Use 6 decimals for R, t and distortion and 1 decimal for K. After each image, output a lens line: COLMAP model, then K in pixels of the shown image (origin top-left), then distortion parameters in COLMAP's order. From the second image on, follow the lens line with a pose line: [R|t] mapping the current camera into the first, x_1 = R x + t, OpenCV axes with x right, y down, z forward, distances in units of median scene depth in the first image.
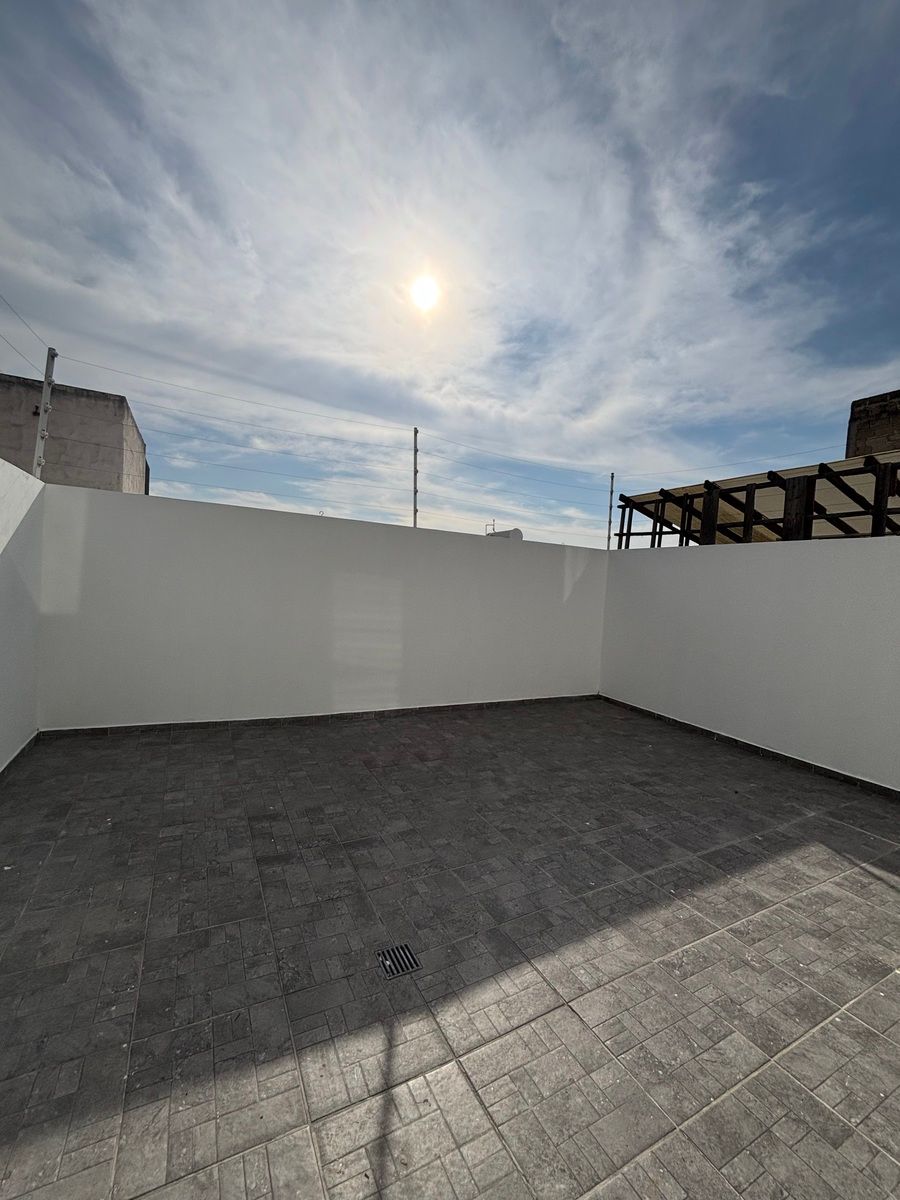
lens RADIAL K [[491.2, 0, 450.0], [0, 491.2, 600.0], [0, 0, 1]] dist [0.001297, 0.000441]
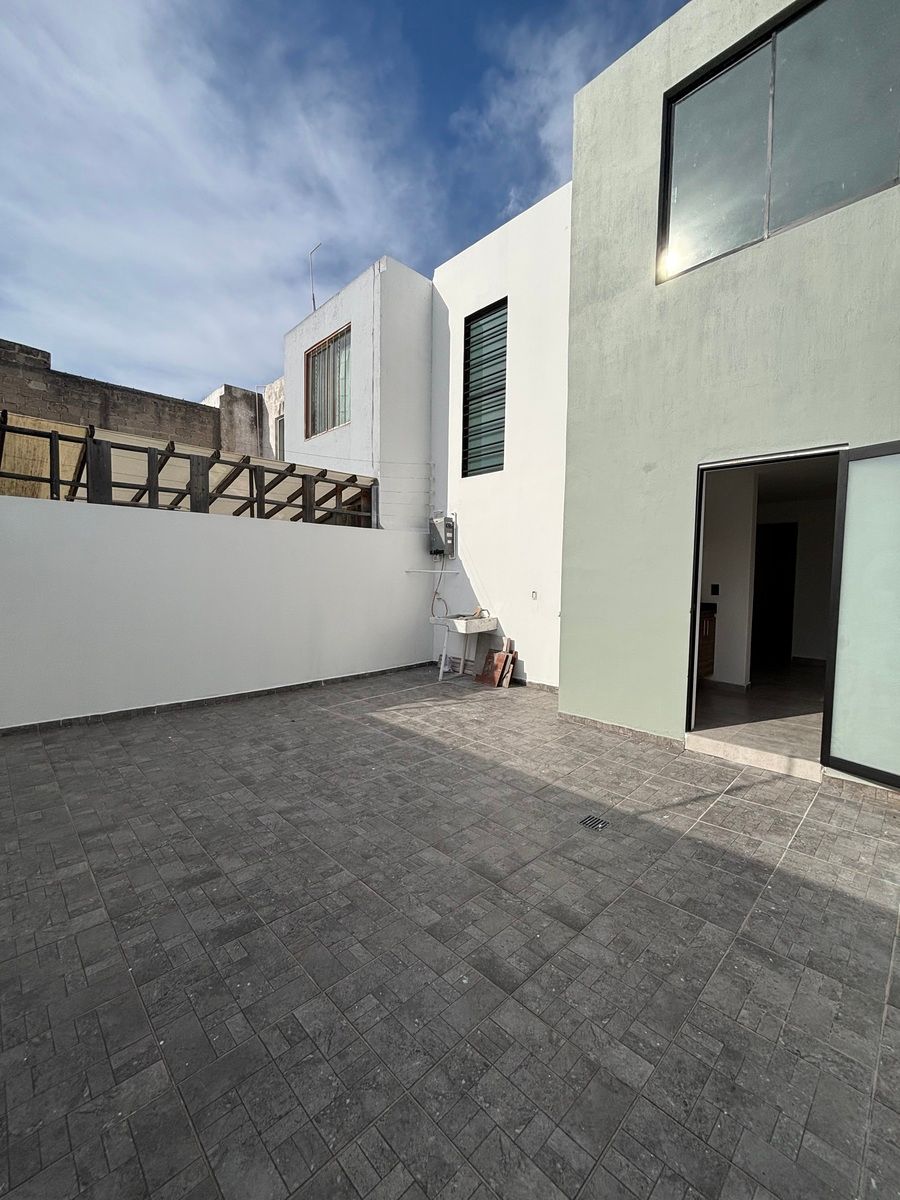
lens RADIAL K [[480.6, 0, 451.8], [0, 480.6, 601.8], [0, 0, 1]] dist [0.003496, 0.000289]
pose [[-0.285903, -0.119128, 0.950825, -0.901874], [0.001605, 0.992182, 0.124792, -0.093678], [-0.958257, 0.037204, -0.283477, 1.243473]]
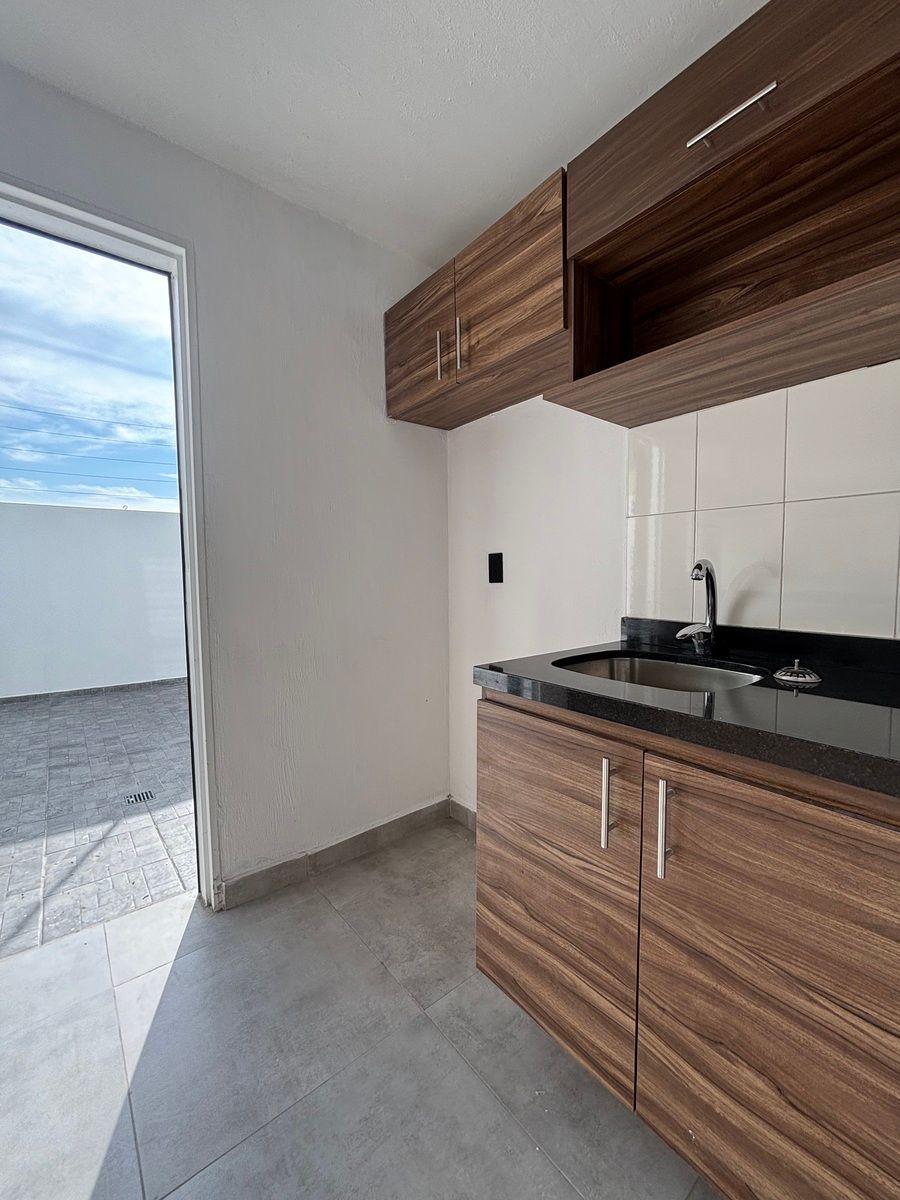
lens RADIAL K [[481.2, 0, 452.0], [0, 481.2, 601.9], [0, 0, 1]] dist [0.000644, 0.000067]
pose [[0.975768, -0.083902, 0.202083, 0.407536], [0.076735, 0.996122, 0.043054, 0.089616], [-0.204912, -0.026504, 0.978421, -0.453878]]
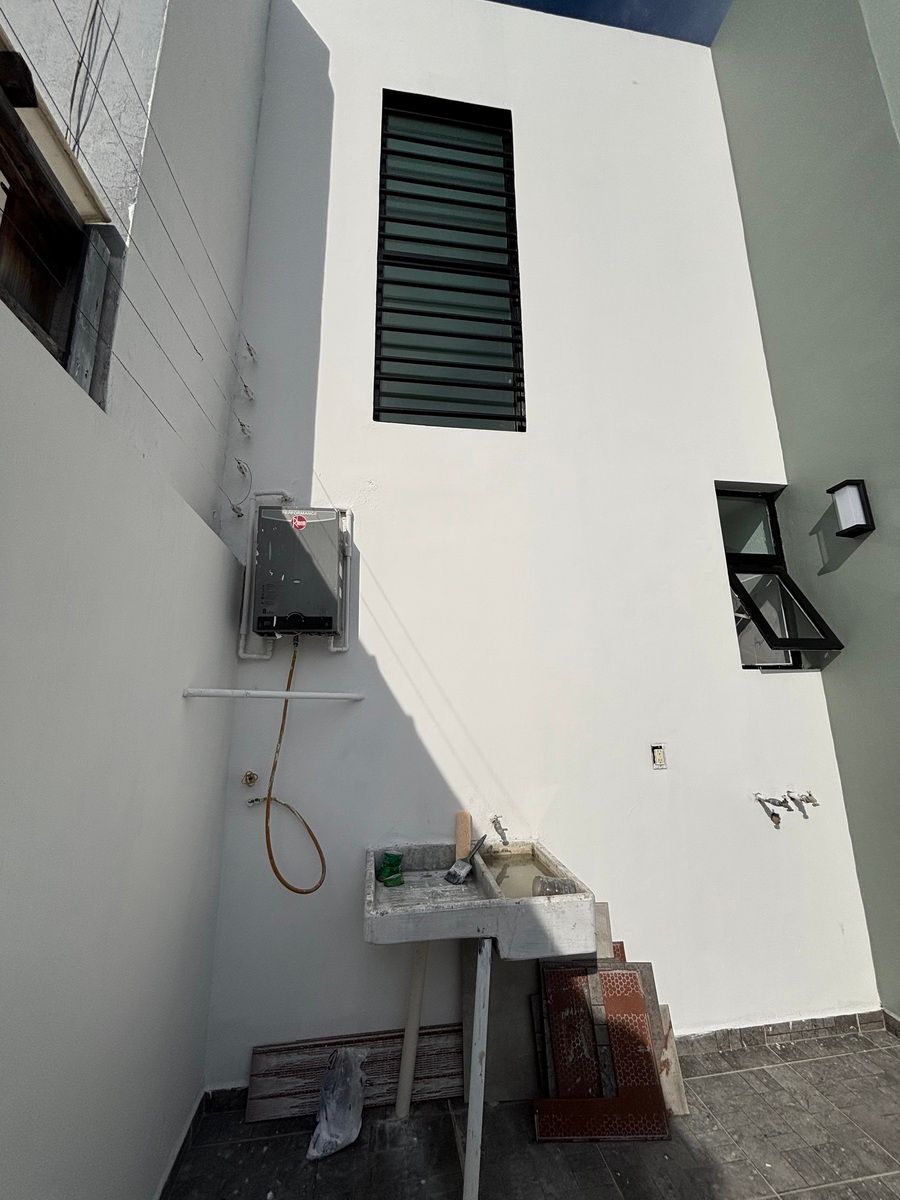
lens RADIAL K [[480.6, 0, 451.8], [0, 480.6, 601.8], [0, 0, 1]] dist [0.003496, 0.000289]
pose [[-0.944925, 0.030146, 0.325897, 1.074496], [-0.029012, 0.984114, -0.175150, 0.041166], [-0.326000, -0.174959, -0.929039, 1.163319]]
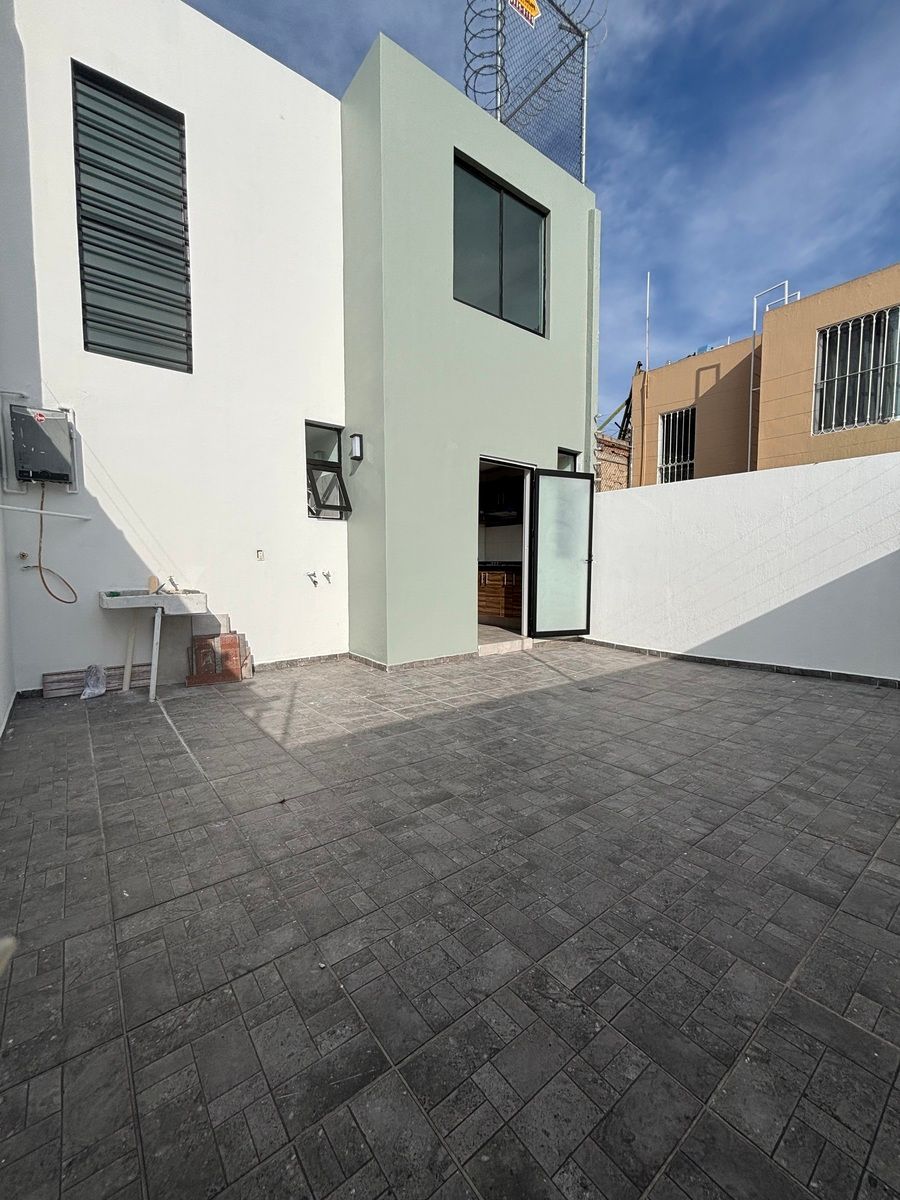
lens RADIAL K [[484.6, 0, 451.2], [0, 484.6, 601.3], [0, 0, 1]] dist [-0.002047, -0.000172]
pose [[-0.982434, -0.045183, -0.181056, 0.655435], [-0.063191, 0.993474, 0.094955, 0.100002], [0.175584, 0.104728, -0.978878, 2.096045]]
